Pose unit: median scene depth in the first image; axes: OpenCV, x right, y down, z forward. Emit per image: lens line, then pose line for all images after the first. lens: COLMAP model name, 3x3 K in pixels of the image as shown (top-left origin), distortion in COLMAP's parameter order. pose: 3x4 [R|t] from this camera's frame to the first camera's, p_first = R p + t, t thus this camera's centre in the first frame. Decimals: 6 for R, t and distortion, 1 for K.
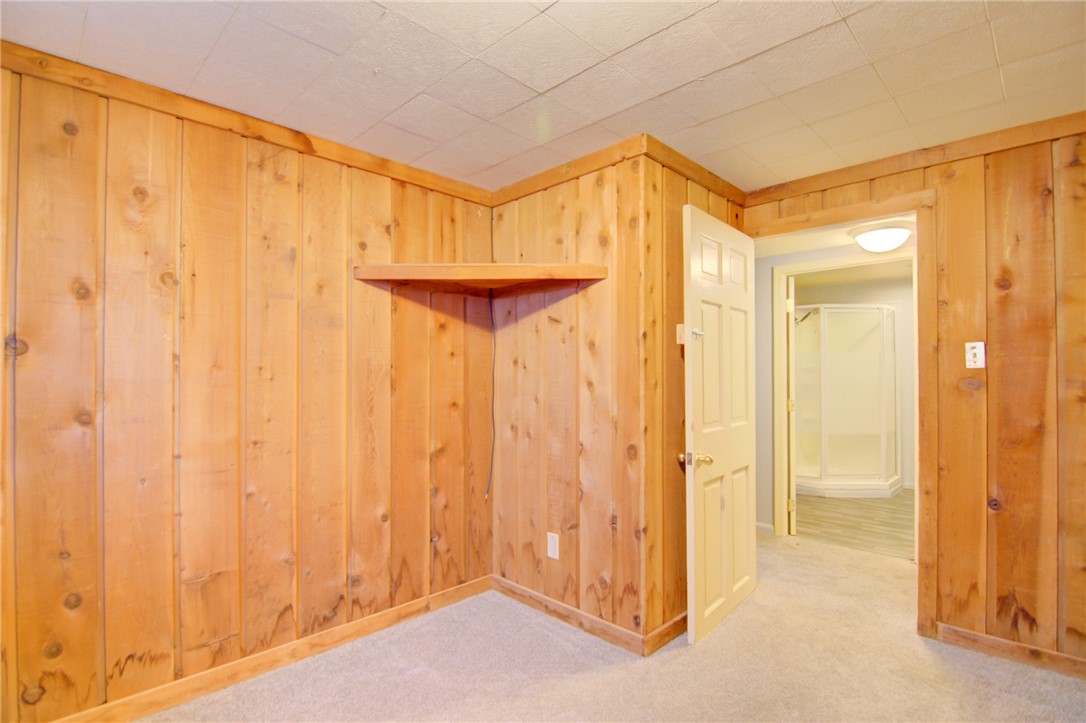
lens RADIAL K [[521.6, 0, 544.3], [0, 521.6, 367.9], [0, 0, 1]] dist [-0.022100, -0.001093]
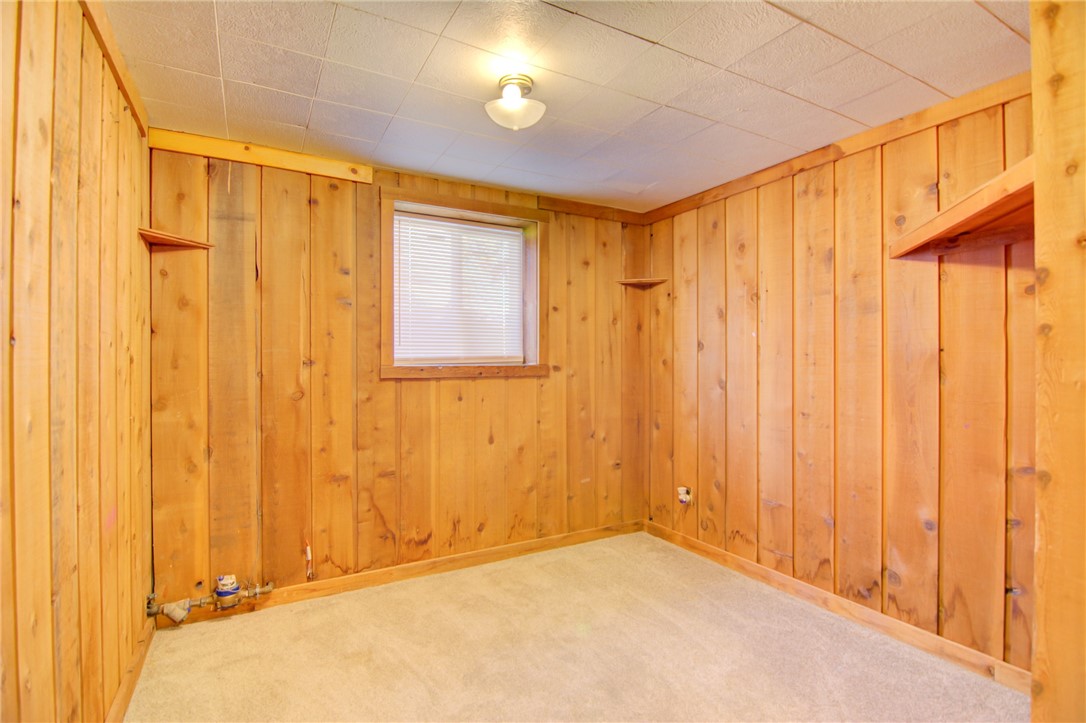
lens RADIAL K [[521.6, 0, 543.9], [0, 521.6, 361.6], [0, 0, 1]] dist [-0.022100, -0.001093]
pose [[-0.282887, -0.000426, -0.959153, 0.794792], [0.011537, 0.999926, -0.003847, 0.014421], [0.959084, -0.012154, -0.282861, 0.724131]]
